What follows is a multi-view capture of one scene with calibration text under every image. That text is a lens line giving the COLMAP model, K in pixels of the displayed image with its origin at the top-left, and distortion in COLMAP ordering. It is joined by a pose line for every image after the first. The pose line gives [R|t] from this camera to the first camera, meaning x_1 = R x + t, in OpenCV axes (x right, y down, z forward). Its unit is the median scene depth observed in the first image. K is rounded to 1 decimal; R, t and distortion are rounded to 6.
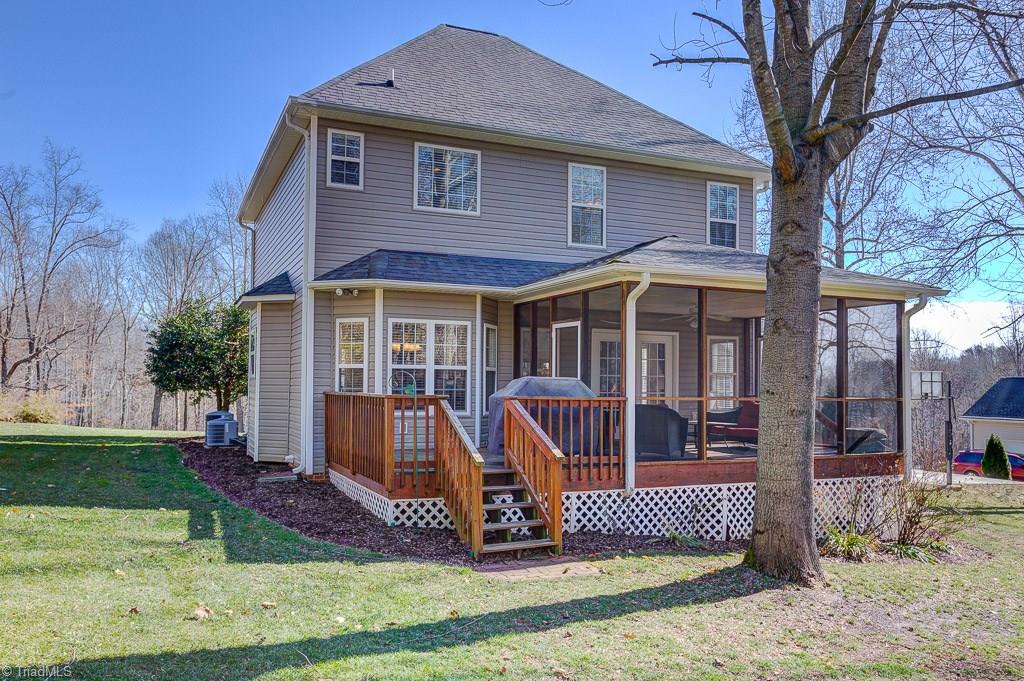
lens RADIAL K [[833.4, 0, 511.7], [0, 833.4, 343.3], [0, 0, 1]] dist [-0.001894, -0.000467]
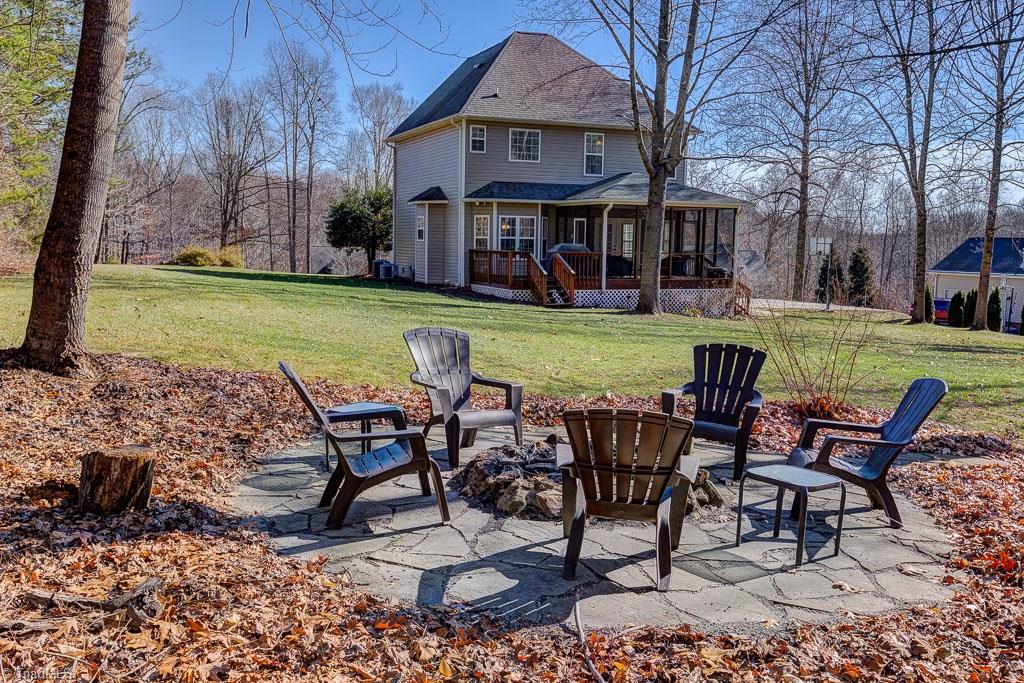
lens RADIAL K [[919.6, 0, 514.6], [0, 919.6, 346.3], [0, 0, 1]] dist [0.053797, 0.003615]
pose [[0.999492, 0.010204, -0.030189, -0.030456], [-0.005075, 0.986225, 0.165331, -0.089722], [0.031460, -0.165094, 0.985776, -1.414152]]
